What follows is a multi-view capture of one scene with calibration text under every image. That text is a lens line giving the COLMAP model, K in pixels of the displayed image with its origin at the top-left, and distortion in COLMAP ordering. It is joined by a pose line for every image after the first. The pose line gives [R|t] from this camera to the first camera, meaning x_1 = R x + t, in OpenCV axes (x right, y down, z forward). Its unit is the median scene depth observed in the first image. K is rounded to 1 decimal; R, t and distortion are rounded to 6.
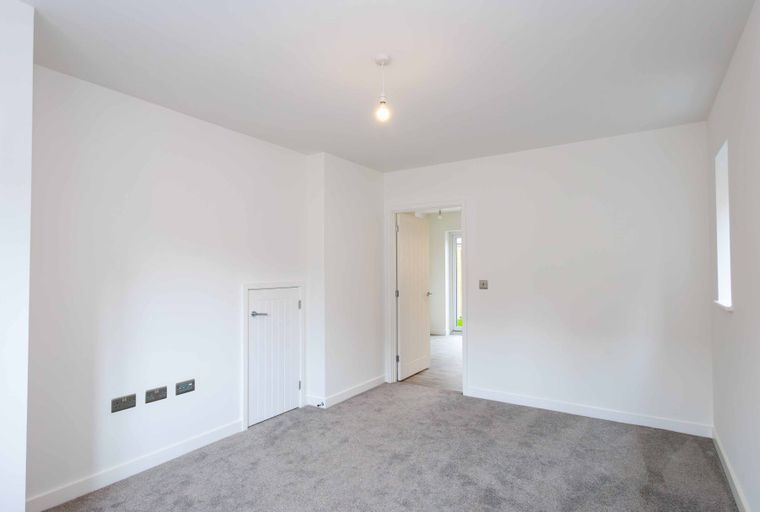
lens RADIAL K [[412.9, 0, 378.0], [0, 412.9, 257.6], [0, 0, 1]] dist [0.002689, -0.000226]
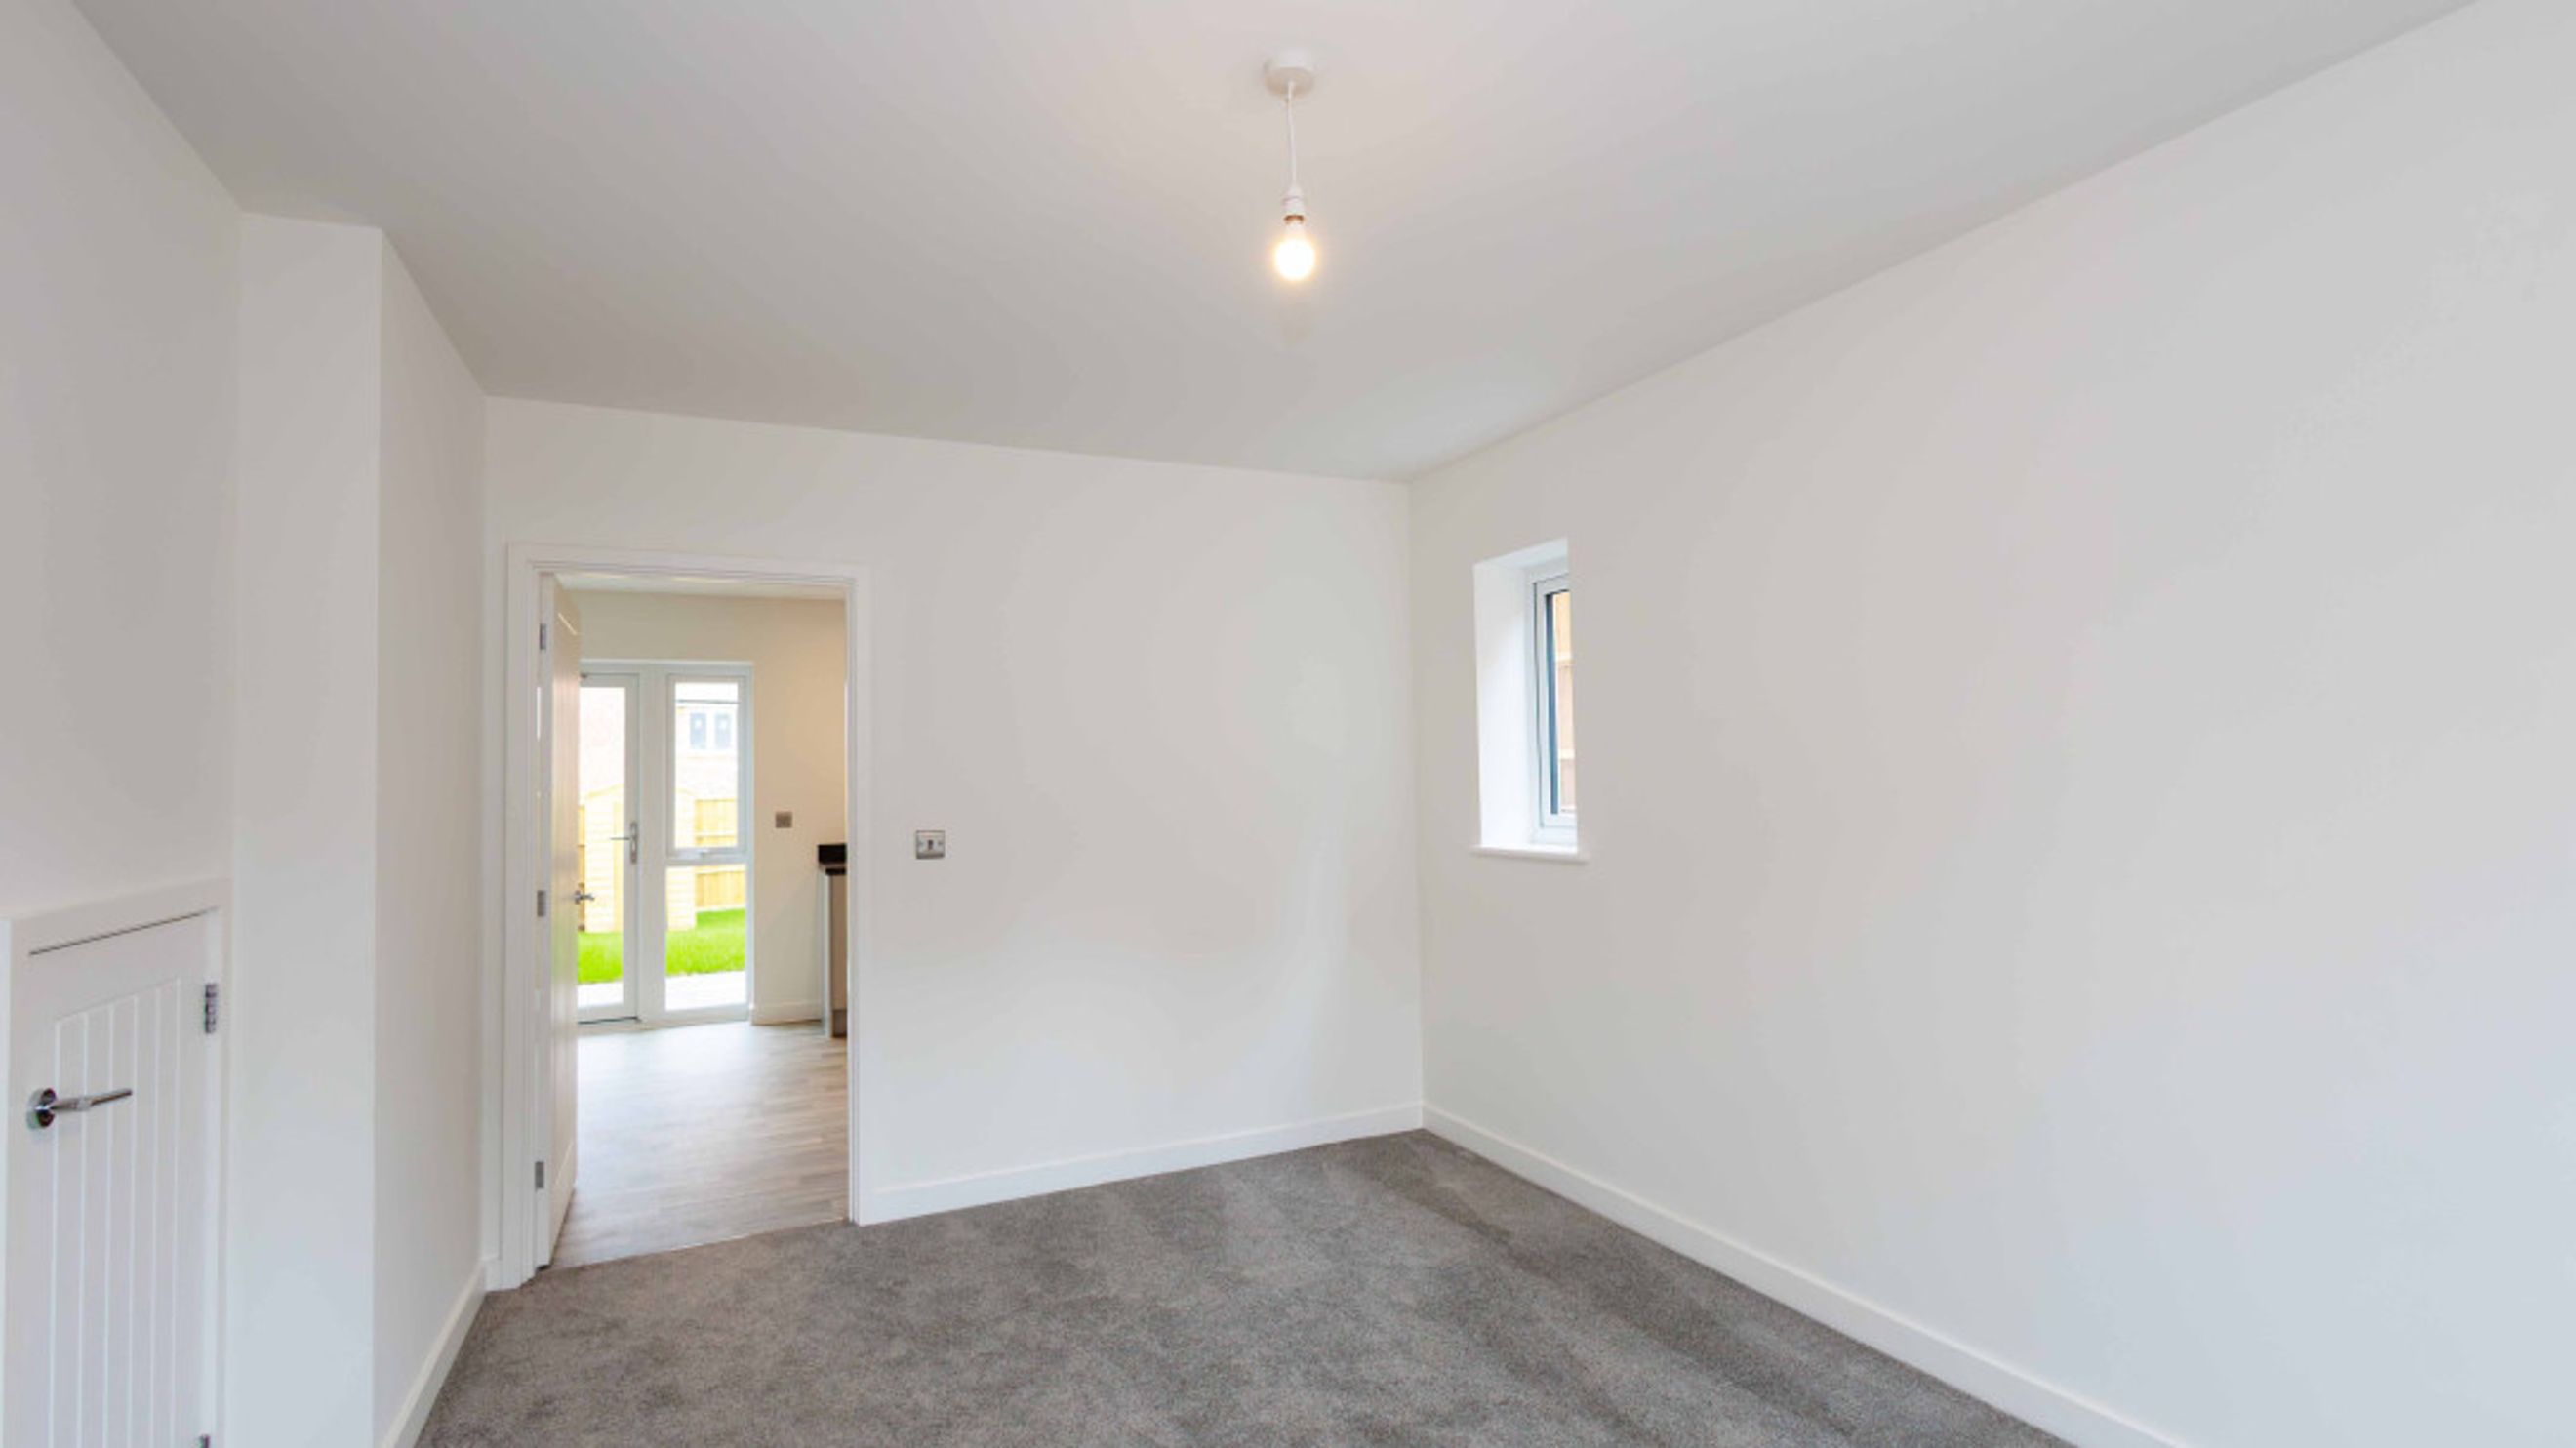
lens RADIAL K [[1163.9, 0, 1291.1], [0, 1163.9, 724.8], [0, 0, 1]] dist [0.002426, -0.000074]
pose [[0.521861, 0.031945, 0.852432, -0.437047], [-0.004386, 0.999386, -0.034767, 0.005424], [-0.853019, 0.014405, 0.521681, 0.375291]]
